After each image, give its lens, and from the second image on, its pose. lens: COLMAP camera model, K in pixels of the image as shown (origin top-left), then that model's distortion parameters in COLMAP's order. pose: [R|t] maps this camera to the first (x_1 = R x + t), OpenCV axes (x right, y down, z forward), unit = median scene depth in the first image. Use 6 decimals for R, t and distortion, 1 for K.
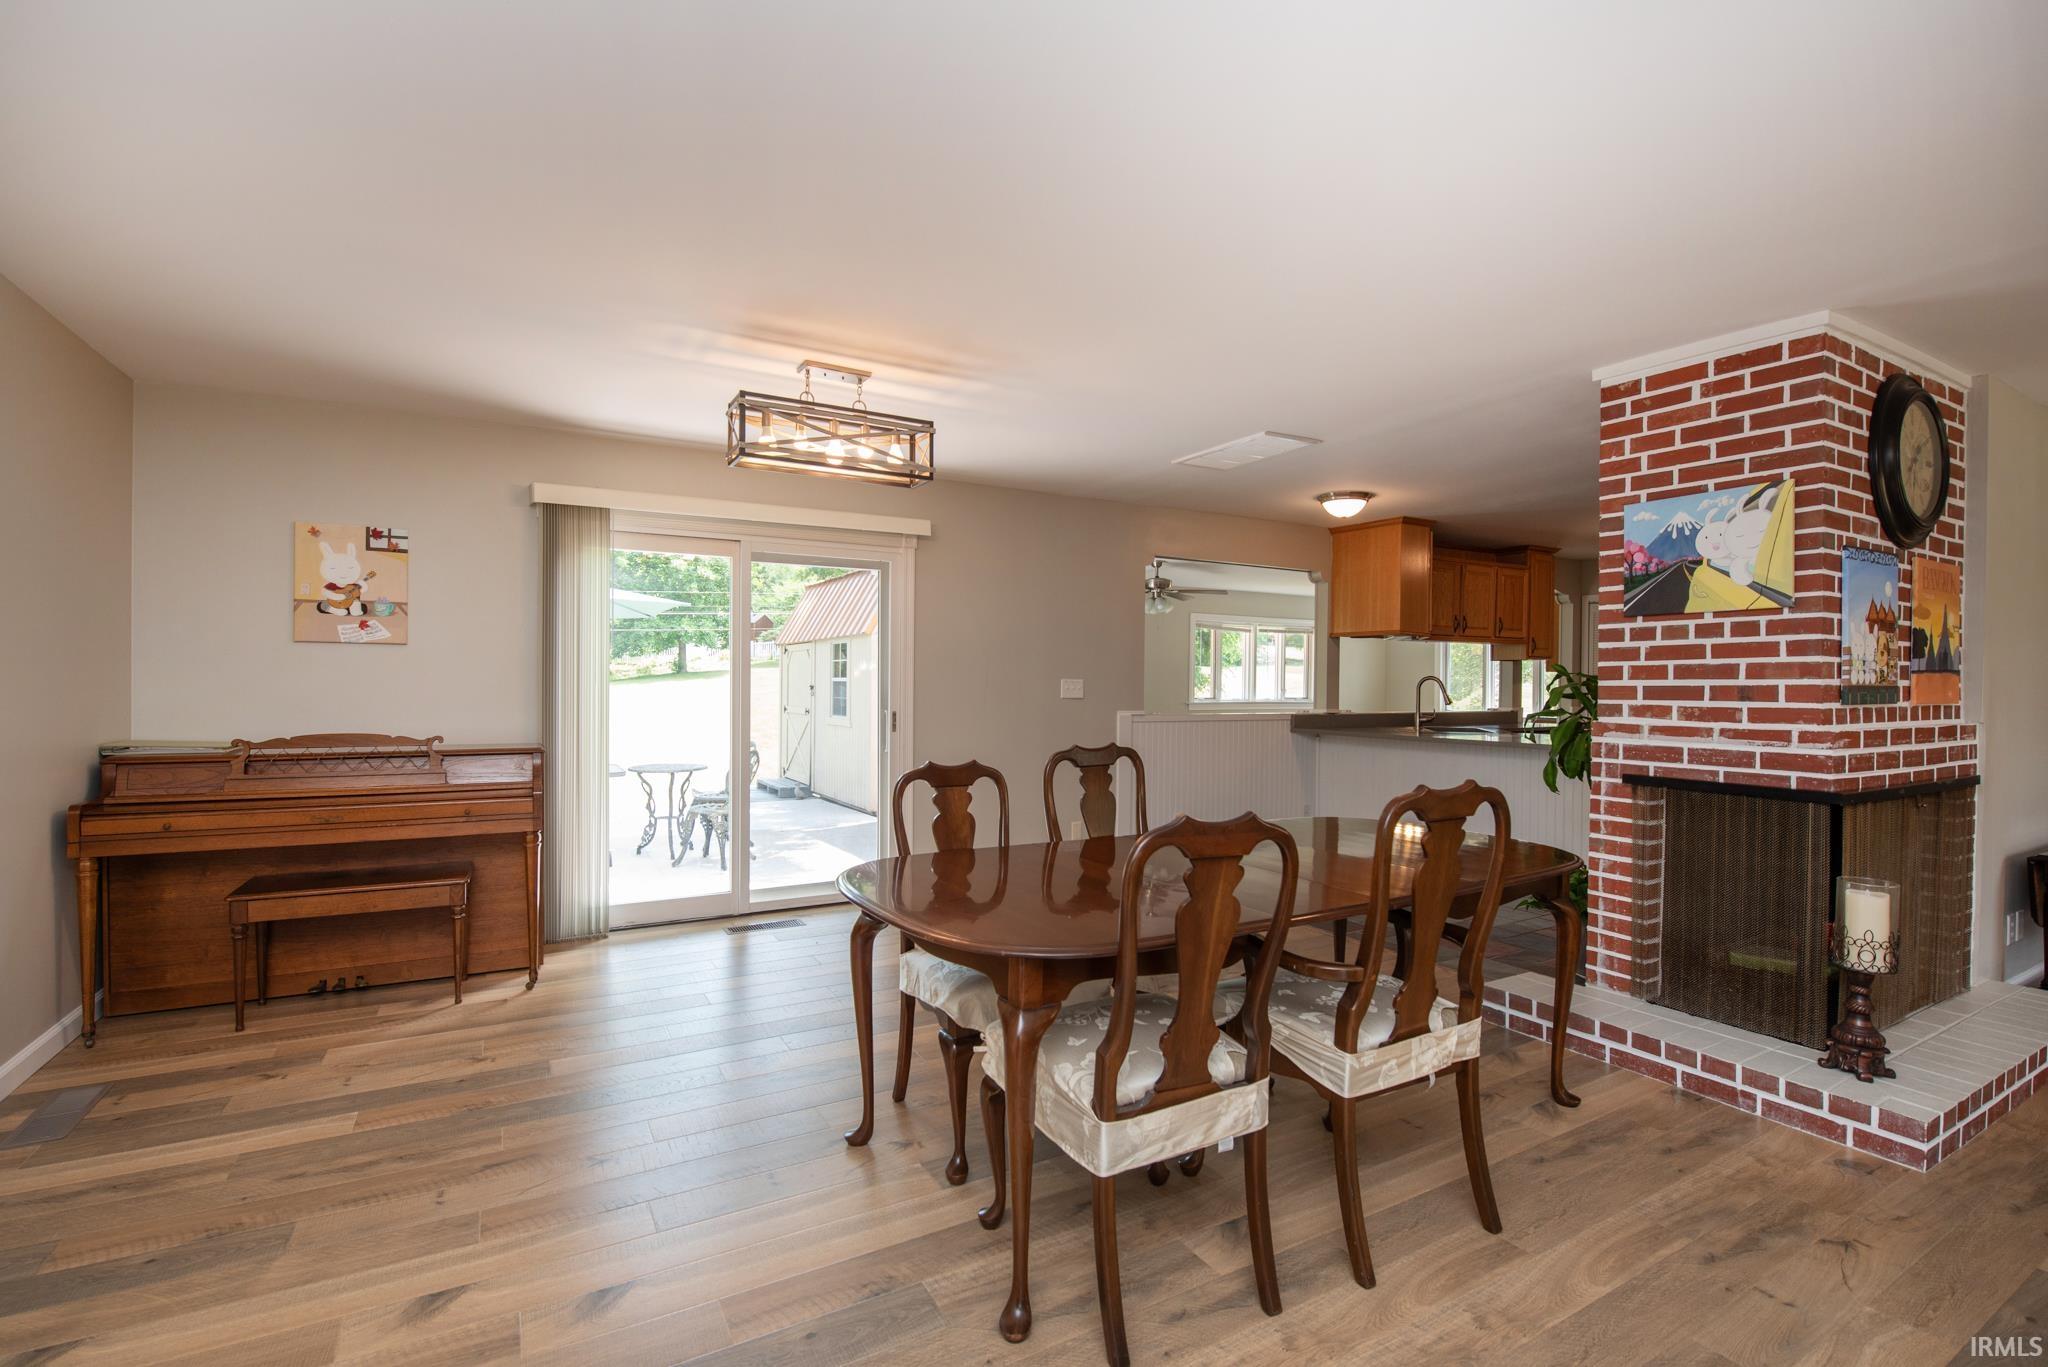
lens RADIAL K [[915.7, 0, 1016.0], [0, 915.7, 690.8], [0, 0, 1]] dist [-0.014730, -0.000359]
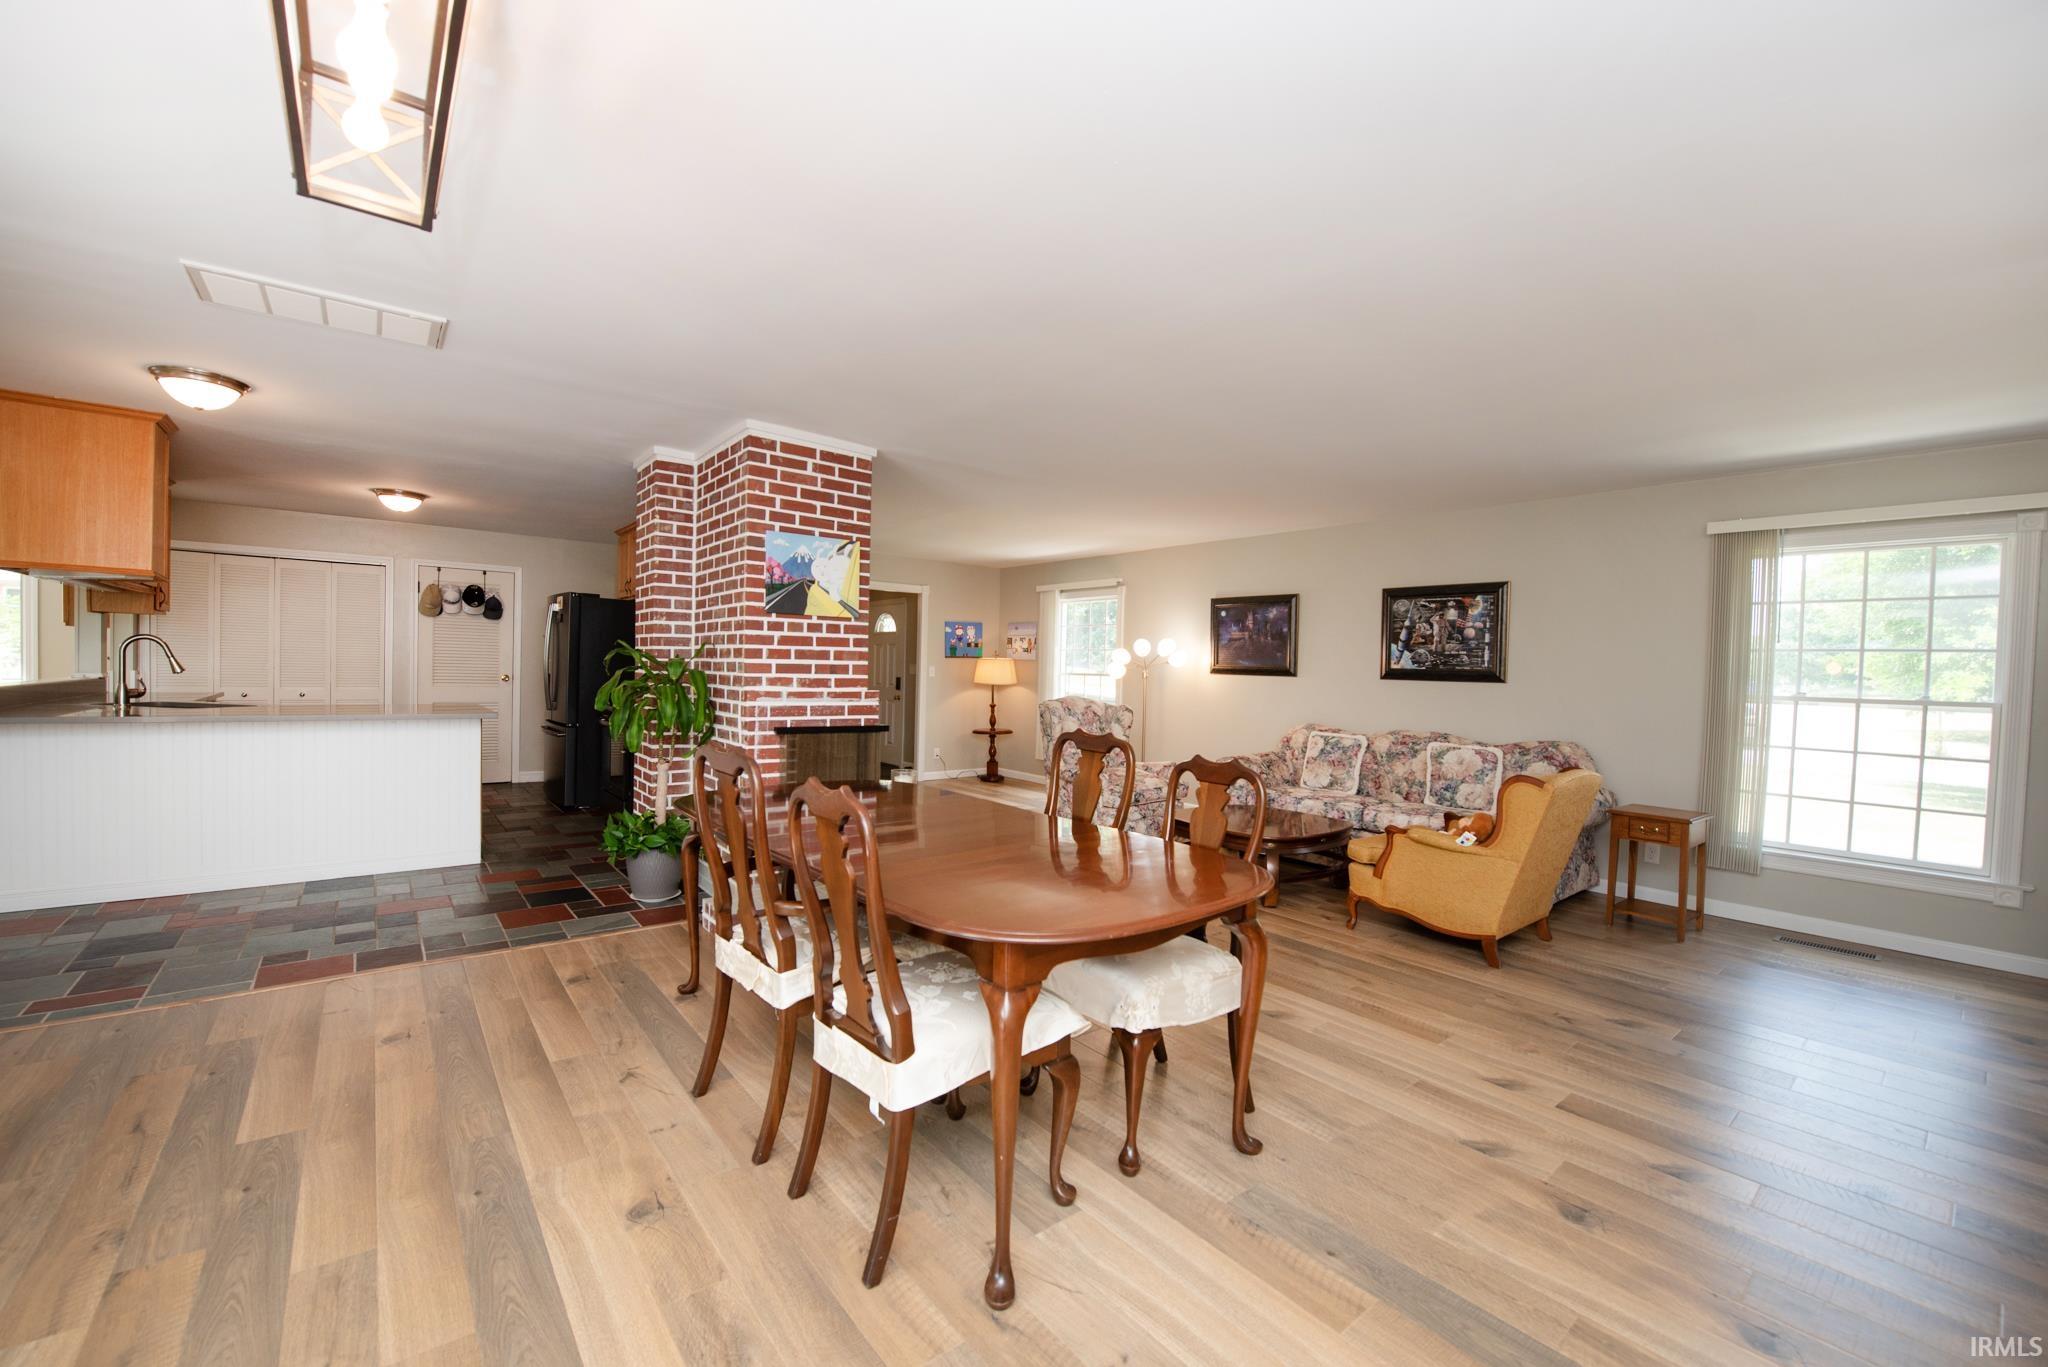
lens RADIAL K [[813.7, 0, 1020.1], [0, 813.7, 693.0], [0, 0, 1]] dist [-0.018551, -0.001724]
pose [[-0.156566, -0.039968, 0.986859, -0.633809], [-0.018600, 0.999123, 0.037514, -0.014550], [-0.987492, -0.012482, -0.157172, 0.866273]]
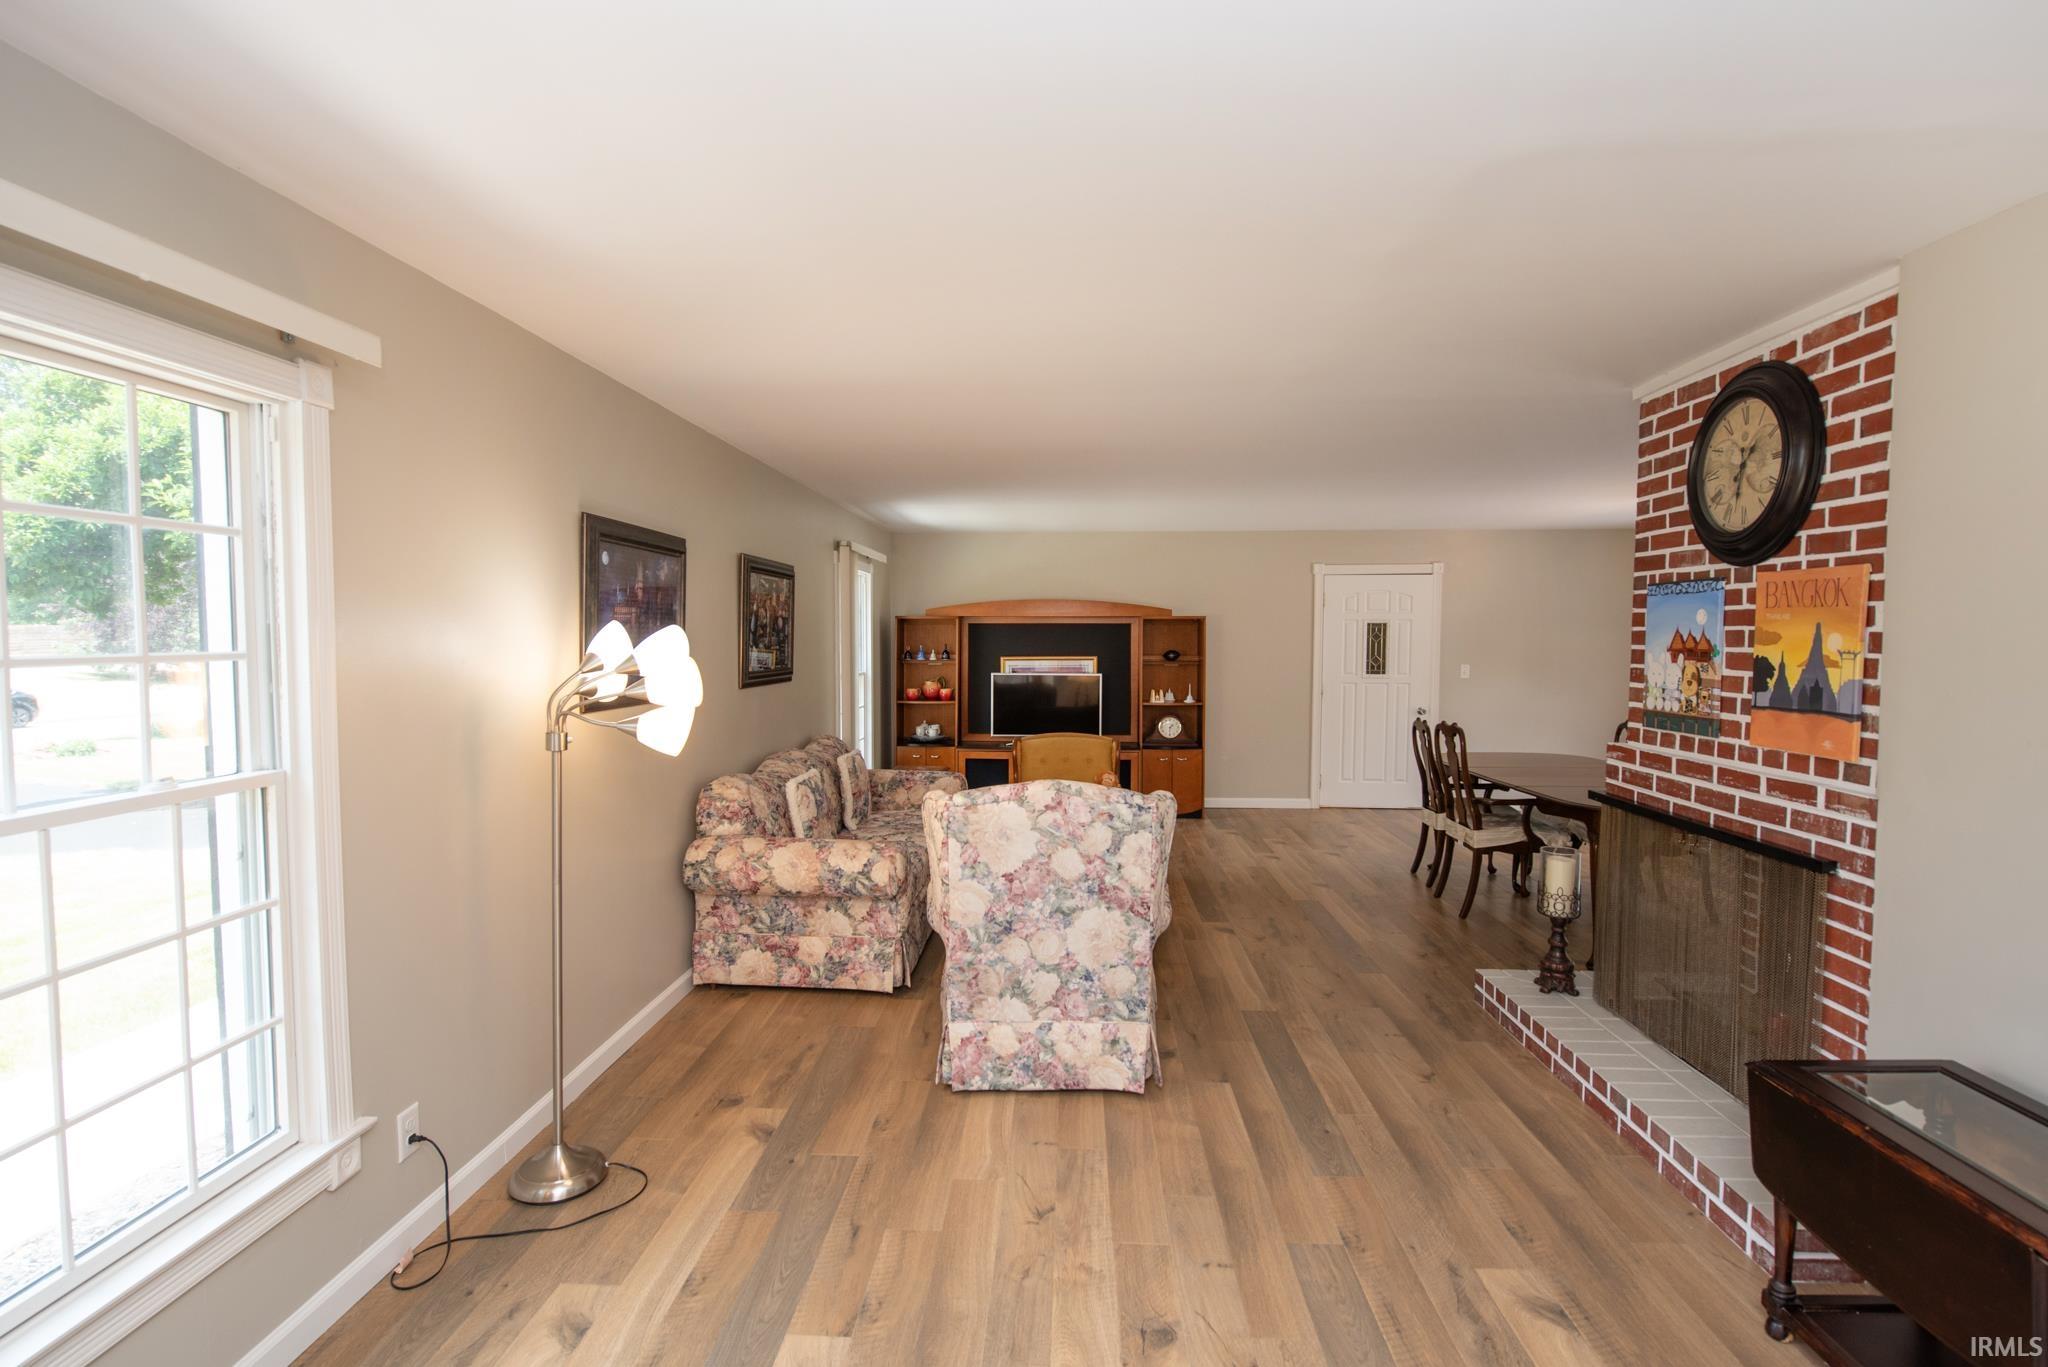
lens RADIAL K [[984.8, 0, 1027.4], [0, 984.8, 687.8], [0, 0, 1]] dist [0.005343, -0.001584]
pose [[-0.535845, 0.037957, -0.843463, 2.180232], [-0.013434, 0.998479, 0.053467, -0.081051], [0.844210, 0.039982, -0.534520, 0.929363]]
